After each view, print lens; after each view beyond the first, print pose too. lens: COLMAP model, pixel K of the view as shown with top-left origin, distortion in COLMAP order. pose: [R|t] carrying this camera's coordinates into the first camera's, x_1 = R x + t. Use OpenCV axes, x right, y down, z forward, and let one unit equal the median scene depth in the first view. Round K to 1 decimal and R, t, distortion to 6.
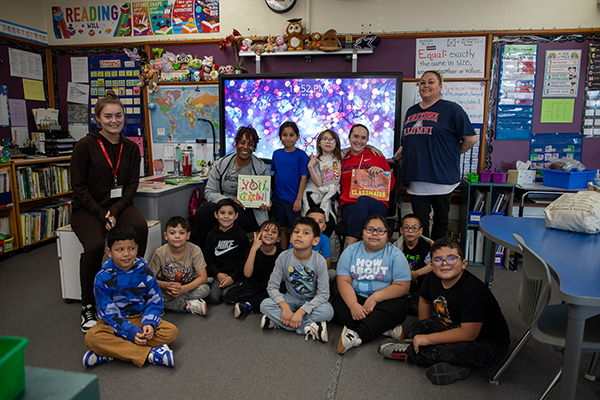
lens RADIAL K [[434.6, 0, 298.6], [0, 434.6, 200.7], [0, 0, 1]] dist [-0.037854, 0.018920]
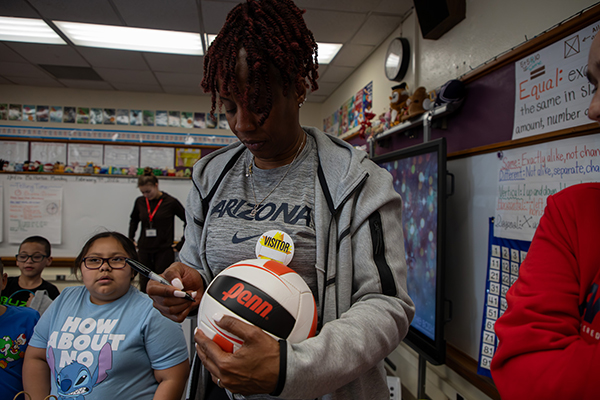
lens RADIAL K [[434.6, 0, 299.9], [0, 434.6, 199.5], [0, 0, 1]] dist [-0.037854, 0.018920]
pose [[0.352819, -0.007029, -0.935665, 0.630481], [-0.169544, 0.982939, -0.071316, -0.150395], [0.920203, 0.183798, 0.345608, 0.639509]]
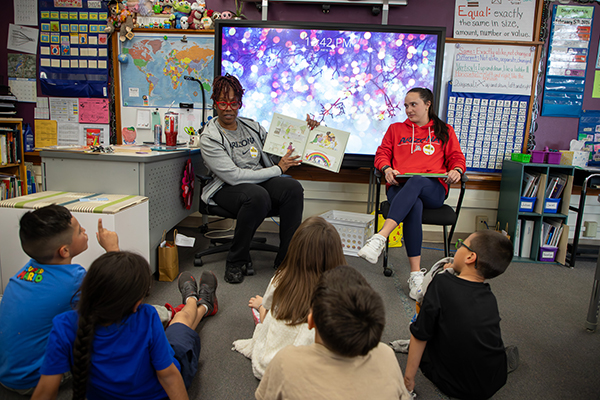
lens RADIAL K [[434.6, 0, 303.8], [0, 434.6, 198.1], [0, 0, 1]] dist [-0.037854, 0.018920]
pose [[0.992189, 0.019574, 0.123202, -0.117601], [-0.019479, 0.999808, -0.001969, 0.034187], [-0.123217, -0.000446, 0.992380, 0.202635]]
